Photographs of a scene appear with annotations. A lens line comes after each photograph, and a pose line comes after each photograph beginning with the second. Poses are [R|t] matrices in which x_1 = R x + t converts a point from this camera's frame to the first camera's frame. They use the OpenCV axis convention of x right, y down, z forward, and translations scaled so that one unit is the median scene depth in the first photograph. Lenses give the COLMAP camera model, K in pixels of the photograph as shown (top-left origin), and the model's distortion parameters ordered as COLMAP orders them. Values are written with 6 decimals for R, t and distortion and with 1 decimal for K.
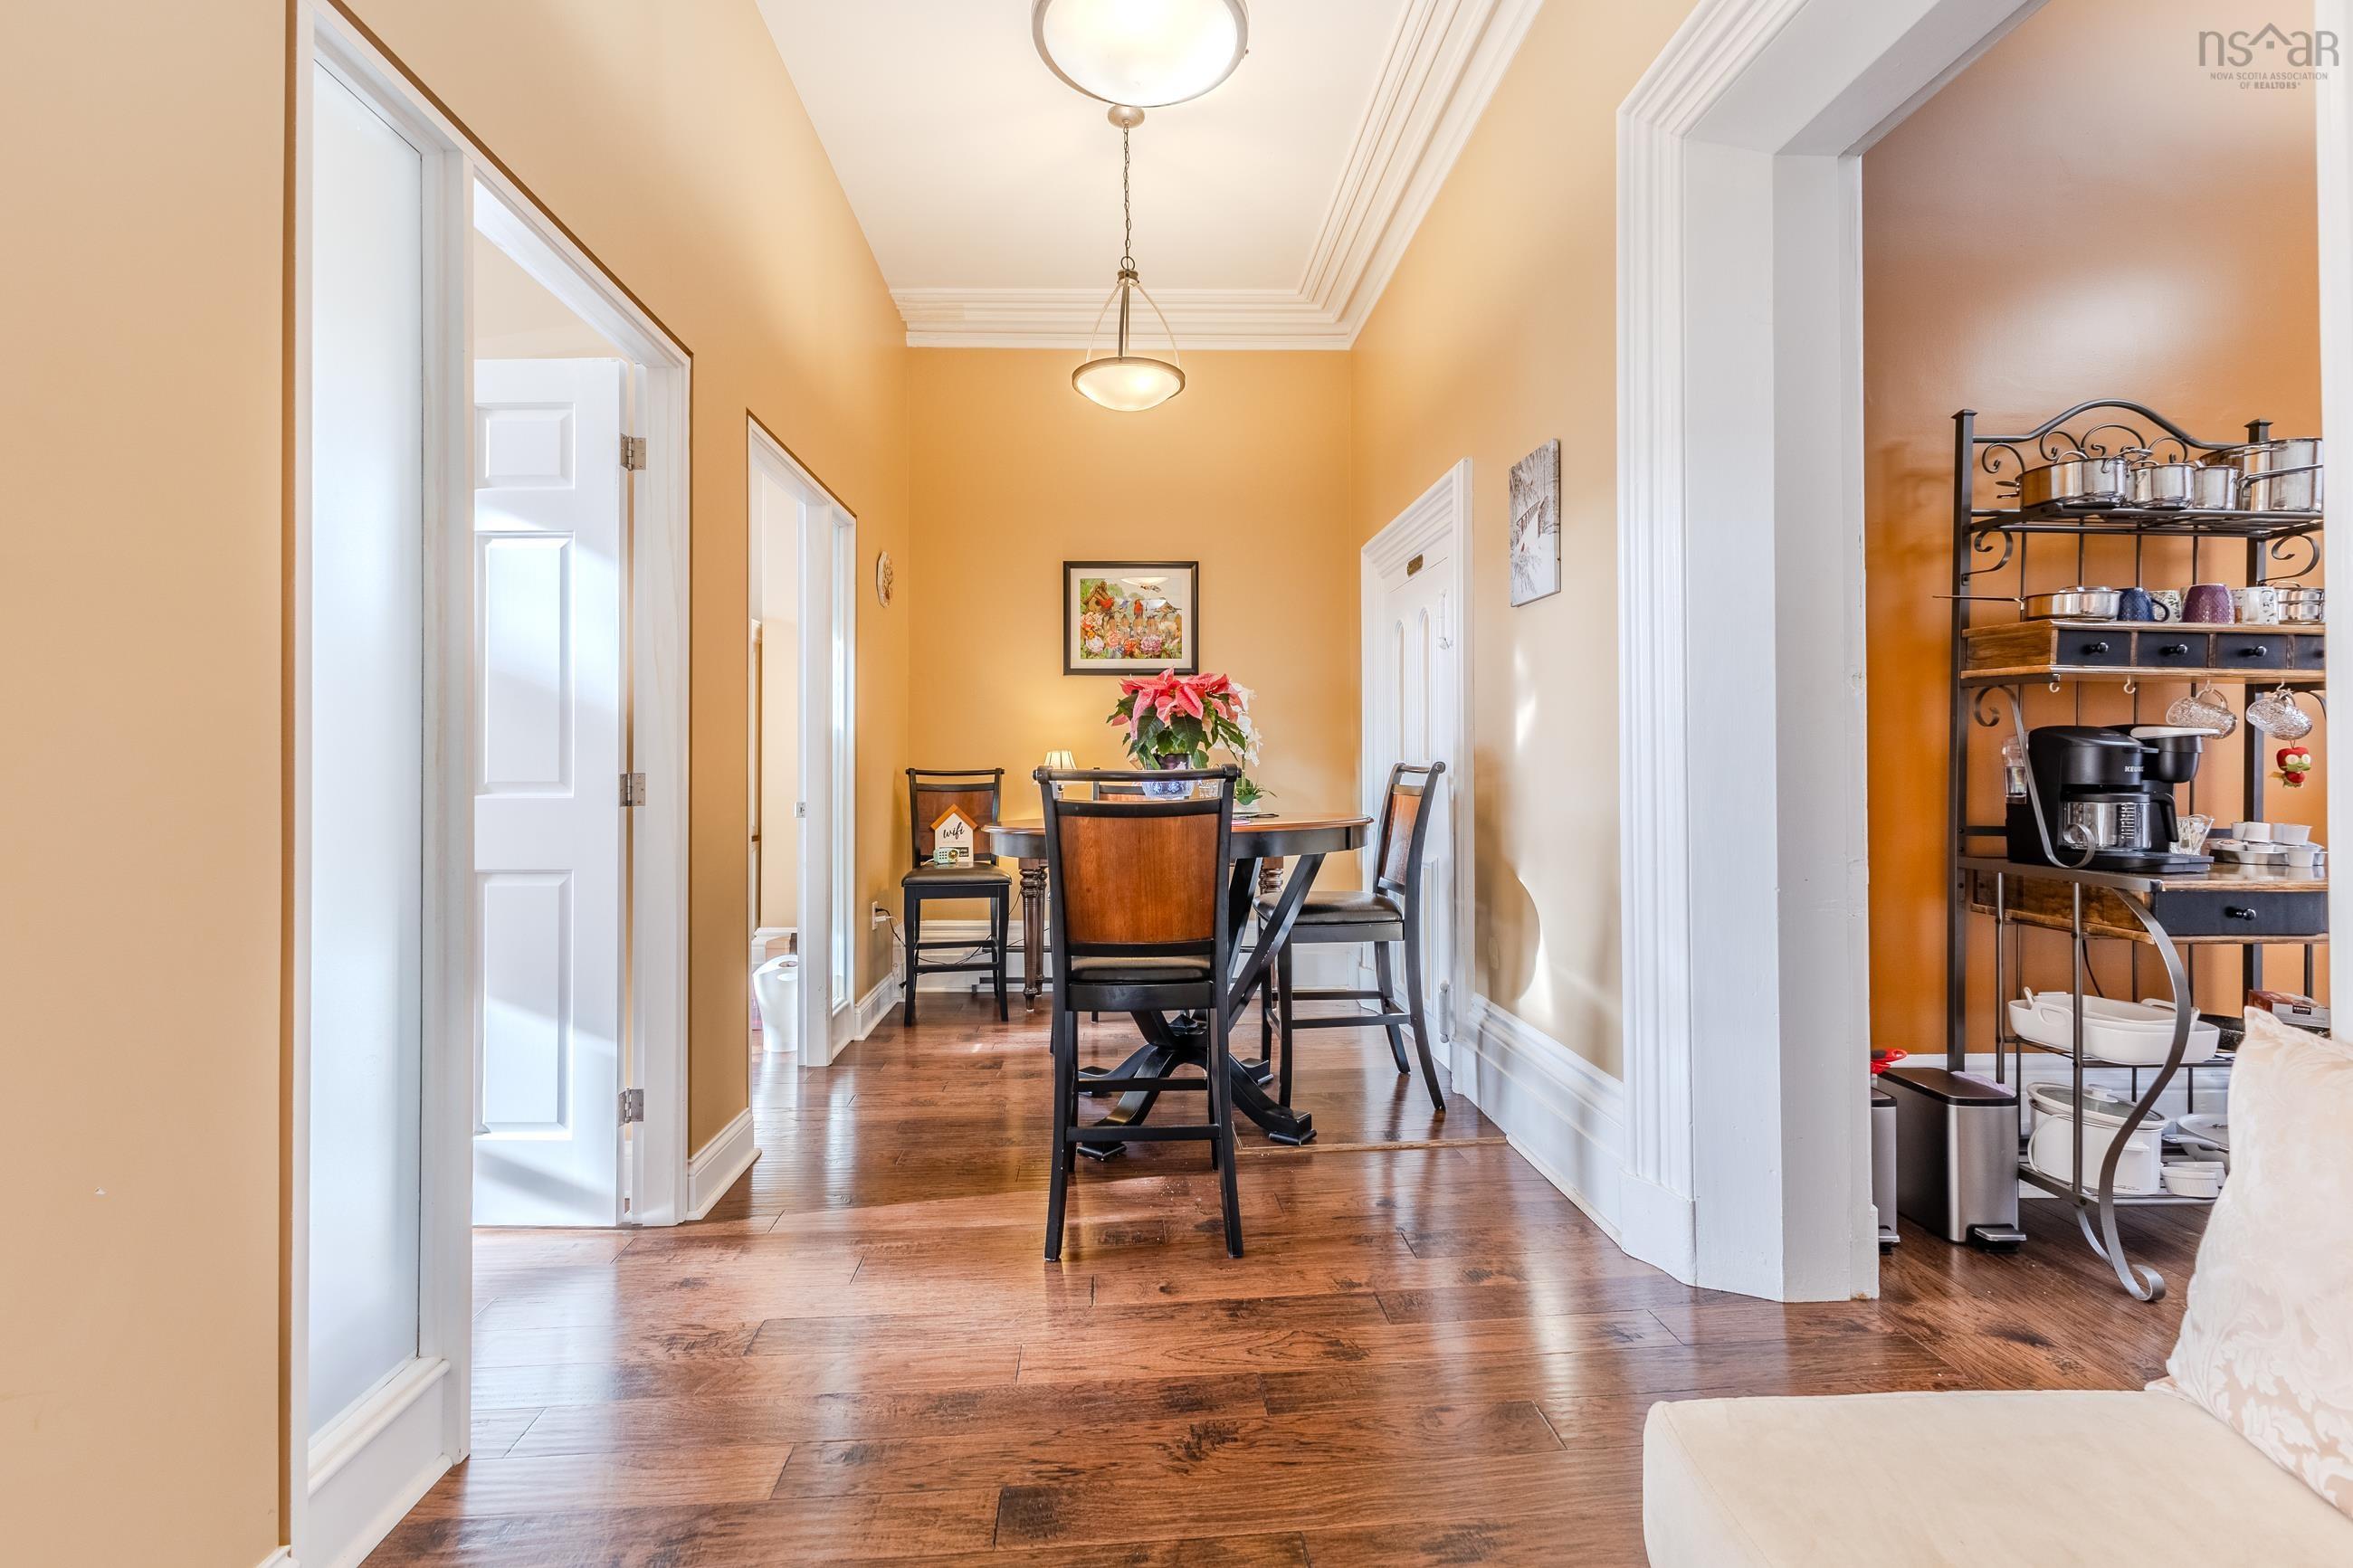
lens RADIAL K [[1028.9, 0, 1169.1], [0, 1028.9, 778.3], [0, 0, 1]] dist [0.007799, 0.000030]
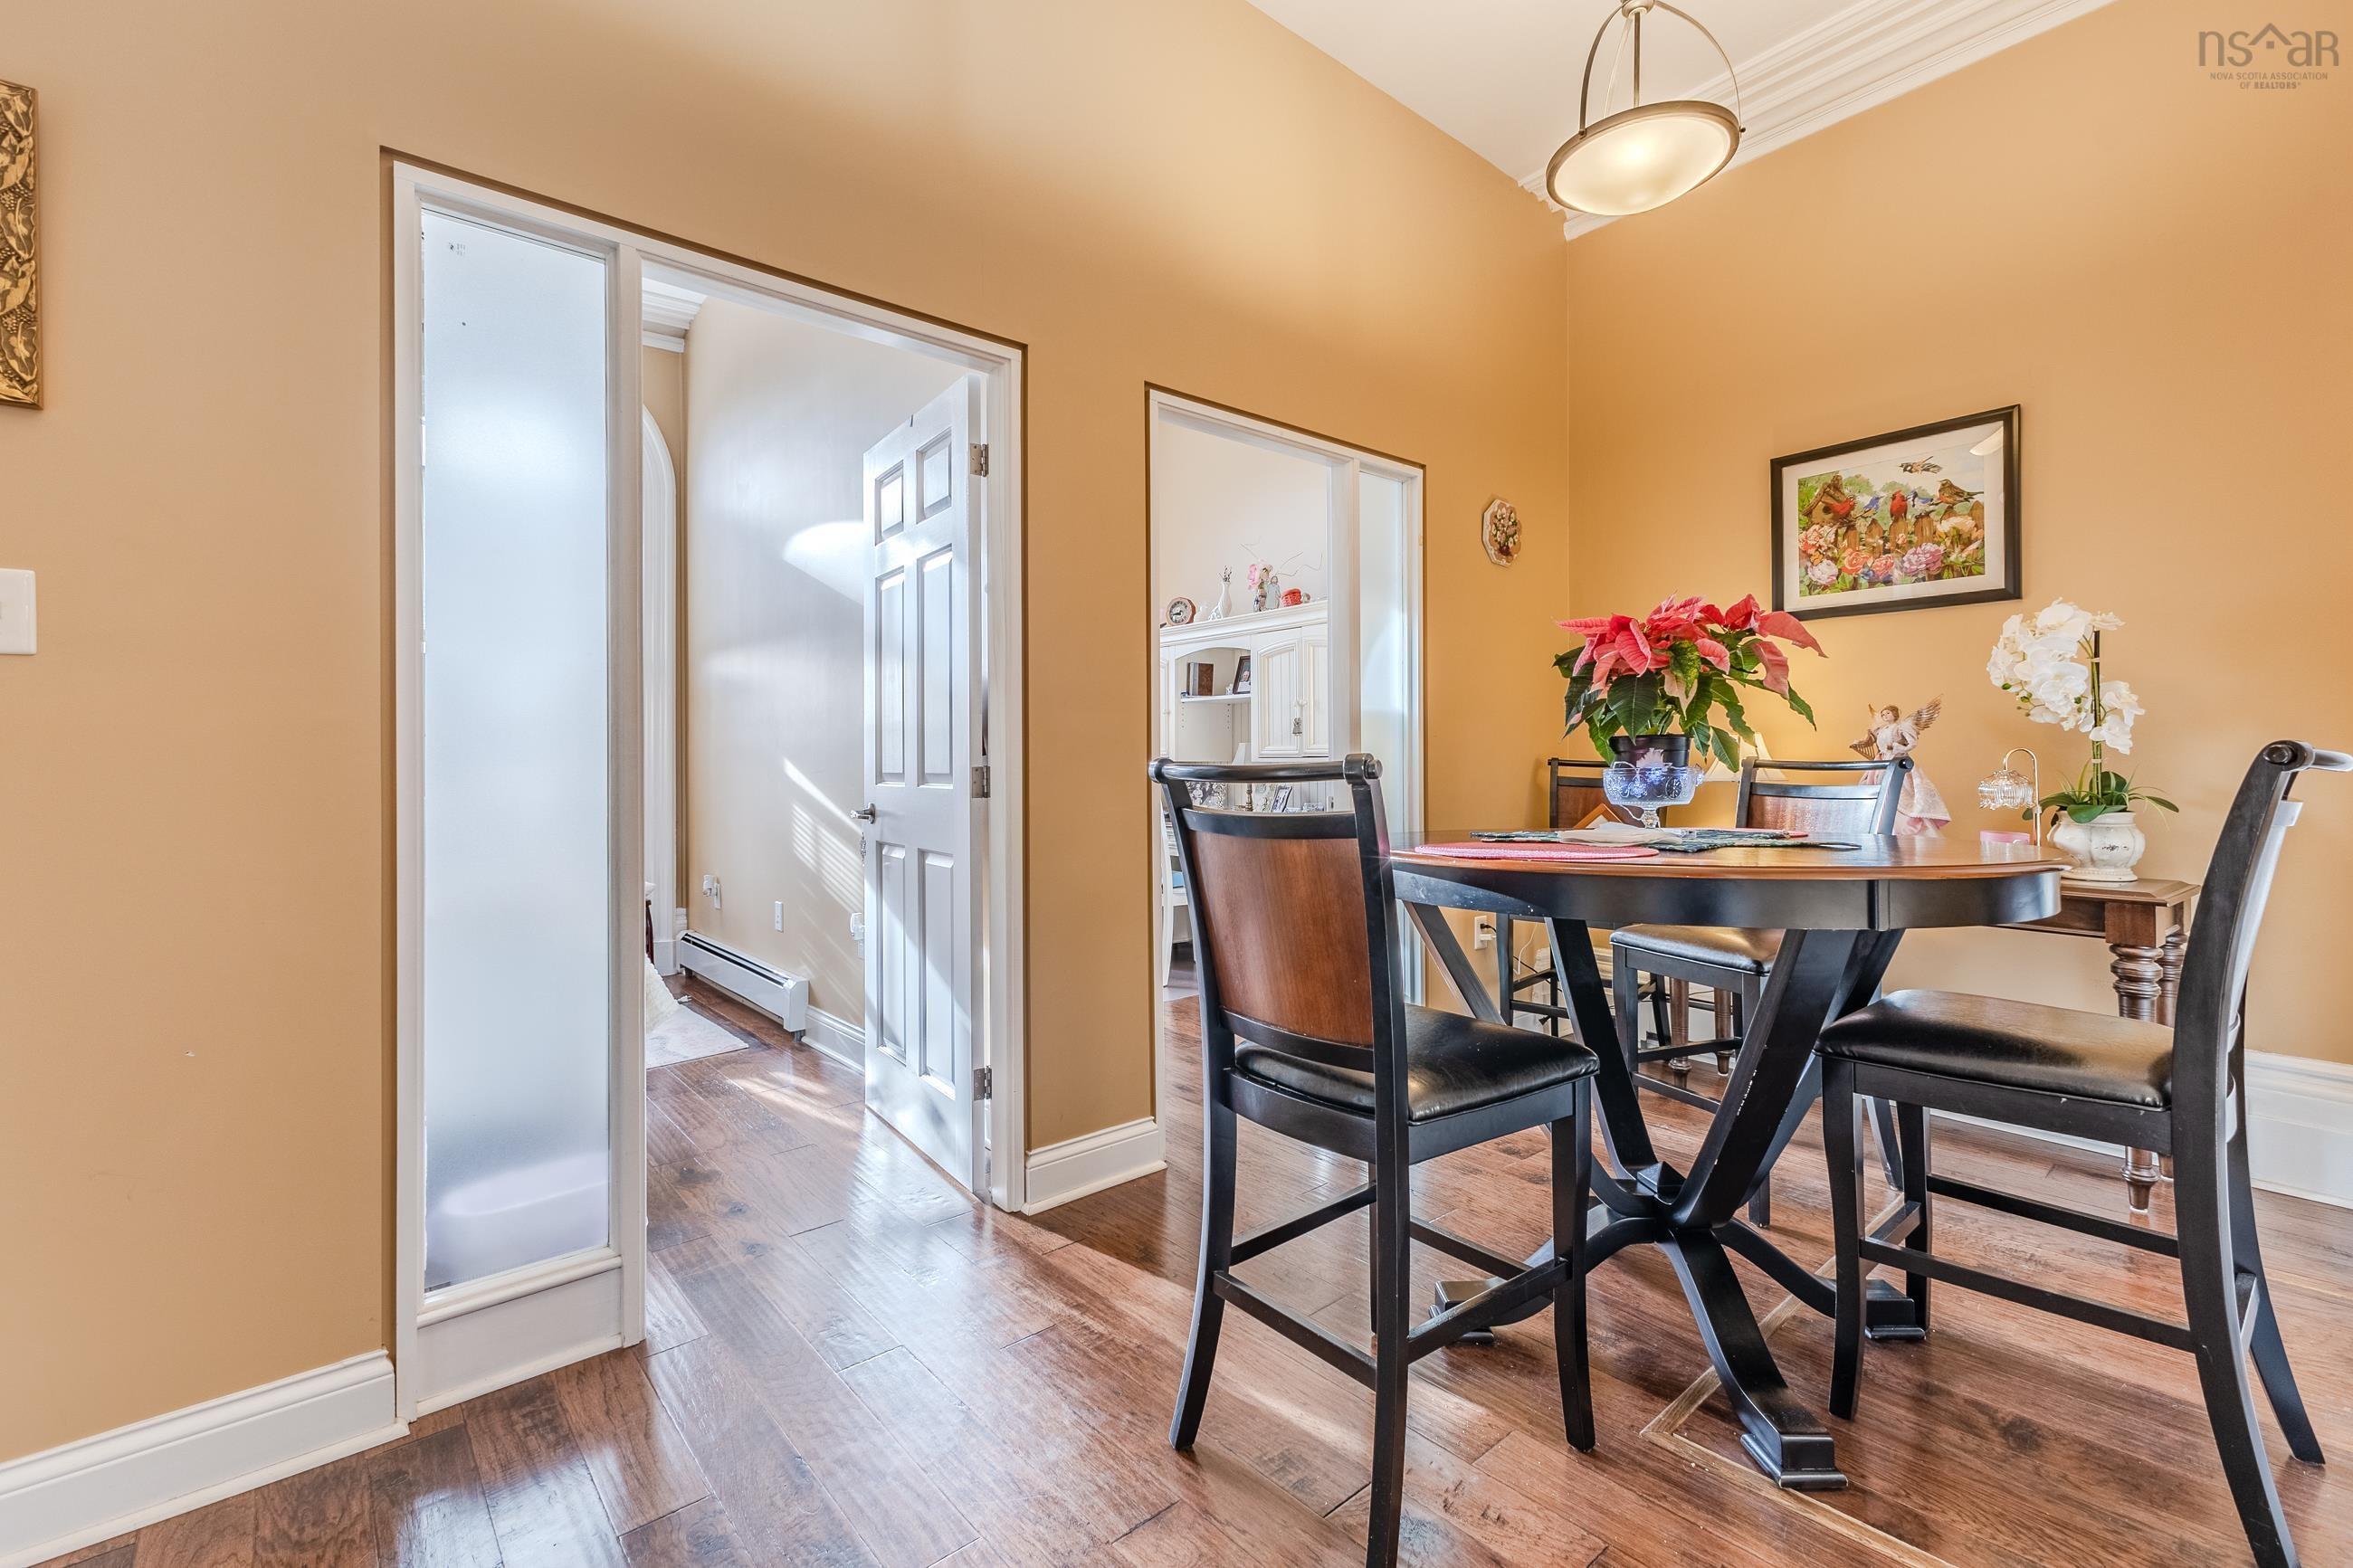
lens RADIAL K [[1028.9, 0, 1169.4], [0, 1028.9, 760.2], [0, 0, 1]] dist [0.007799, 0.000030]
pose [[0.601583, 0.000894, -0.798810, 0.210104], [-0.004697, 0.999986, -0.002418, -0.004134], [0.798797, 0.005206, 0.601578, 0.256554]]
